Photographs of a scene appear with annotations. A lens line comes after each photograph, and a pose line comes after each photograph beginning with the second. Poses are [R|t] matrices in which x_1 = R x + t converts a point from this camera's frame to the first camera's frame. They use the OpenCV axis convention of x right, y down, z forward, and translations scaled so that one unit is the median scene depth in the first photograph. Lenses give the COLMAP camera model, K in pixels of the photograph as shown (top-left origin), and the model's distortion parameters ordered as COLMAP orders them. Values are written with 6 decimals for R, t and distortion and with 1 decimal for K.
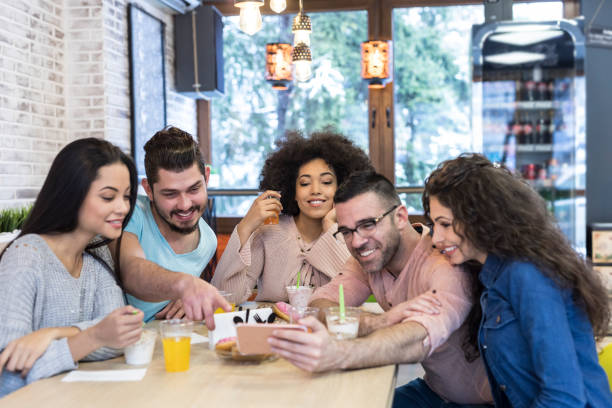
lens RADIAL K [[860.0, 0, 309.3], [0, 860.0, 201.3], [0, 0, 1]] dist [0.000390, -0.019814]
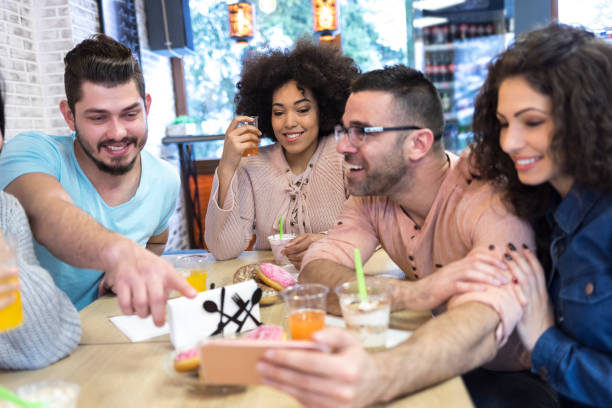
lens RADIAL K [[588.2, 0, 304.2], [0, 588.2, 201.3], [0, 0, 1]] dist [0.004267, -0.010630]
pose [[0.996399, -0.062490, 0.057303, -0.013303], [0.056714, 0.993626, 0.097416, 0.005563], [-0.063025, -0.093816, 0.993593, 0.248061]]
